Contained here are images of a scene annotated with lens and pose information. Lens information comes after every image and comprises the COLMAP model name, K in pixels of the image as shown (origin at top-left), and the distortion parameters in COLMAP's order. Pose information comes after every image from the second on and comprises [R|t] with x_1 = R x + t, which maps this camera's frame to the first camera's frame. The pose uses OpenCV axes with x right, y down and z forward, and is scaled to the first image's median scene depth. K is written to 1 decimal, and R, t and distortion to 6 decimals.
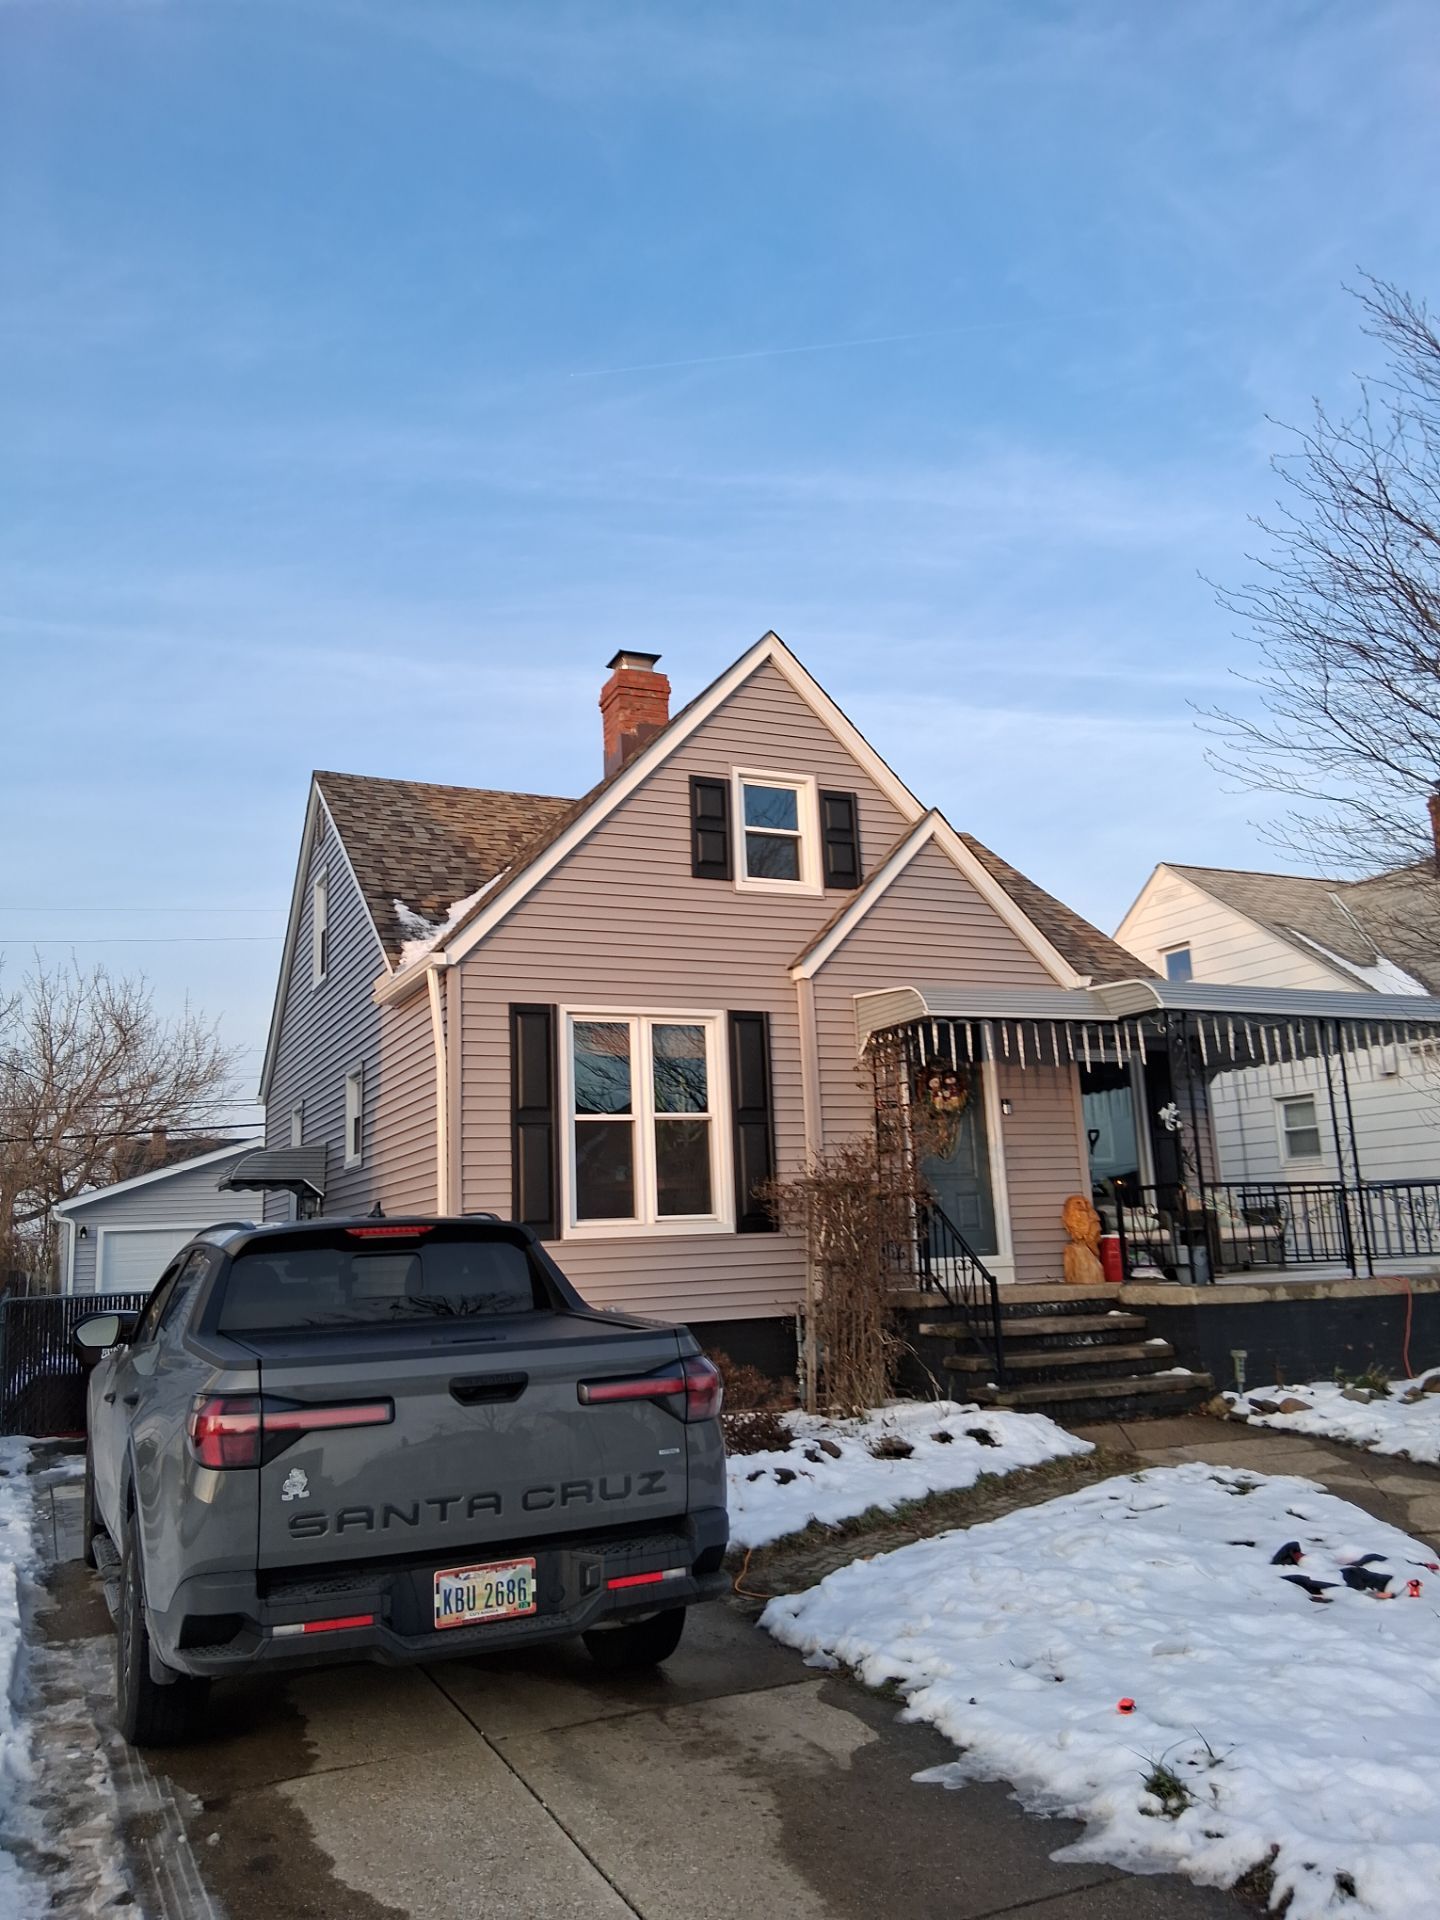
lens RADIAL K [[1421.9, 0, 720.0], [0, 1421.9, 960.0], [0, 0, 1]] dist [0.041469, -0.002729]
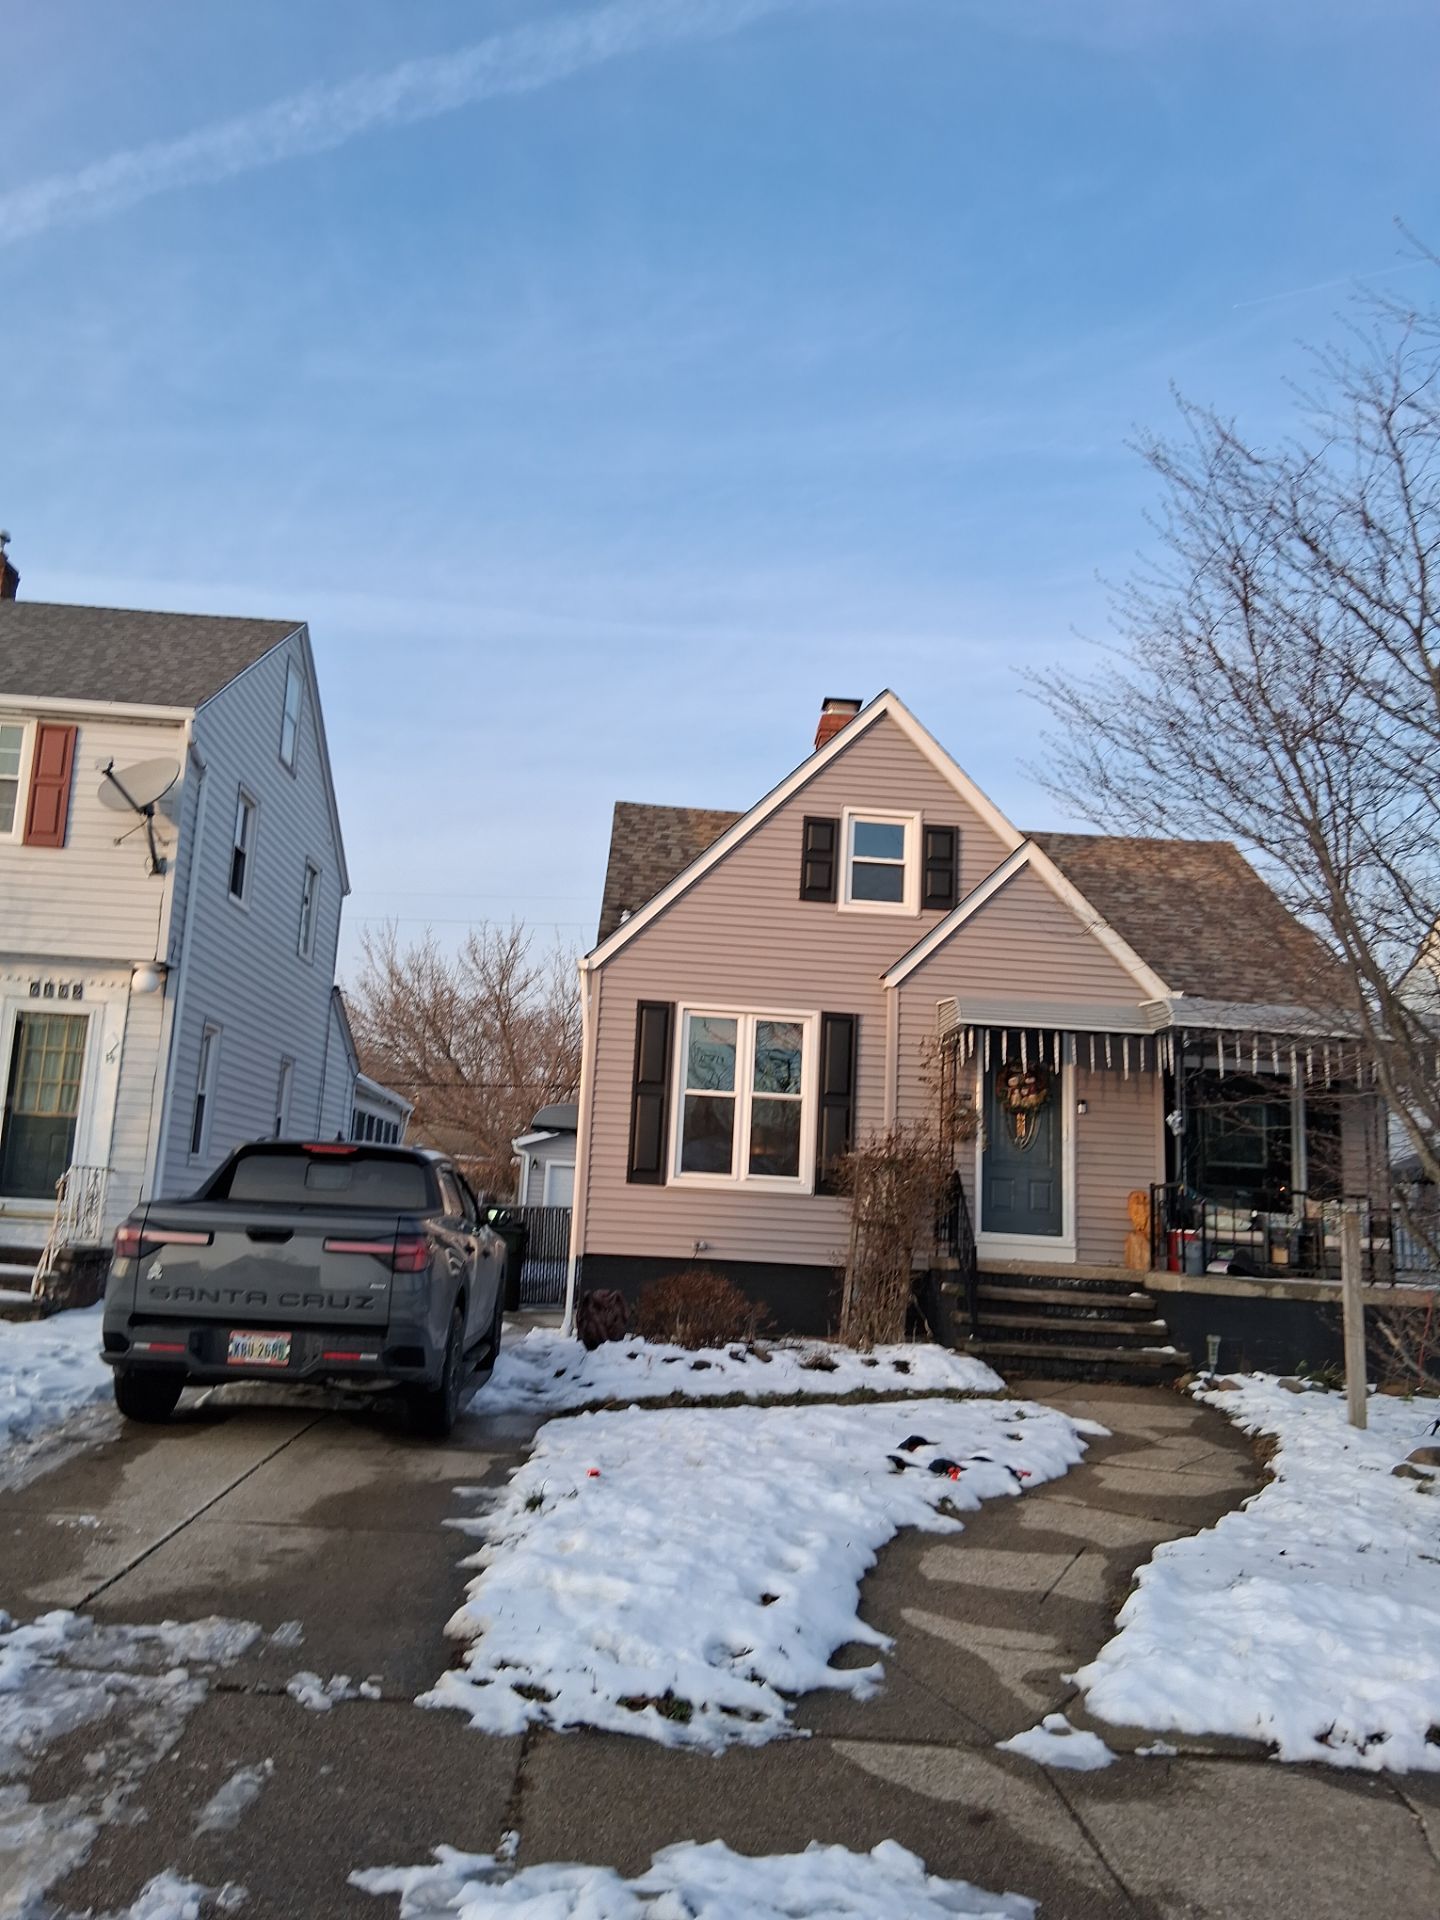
lens RADIAL K [[1421.9, 0, 720.0], [0, 1421.9, 960.0], [0, 0, 1]] dist [0.041469, -0.002729]
pose [[0.928271, 0.025719, -0.371015, 0.372933], [-0.020162, 0.999619, 0.018851, -0.029143], [0.371358, -0.010019, 0.928436, -0.153967]]
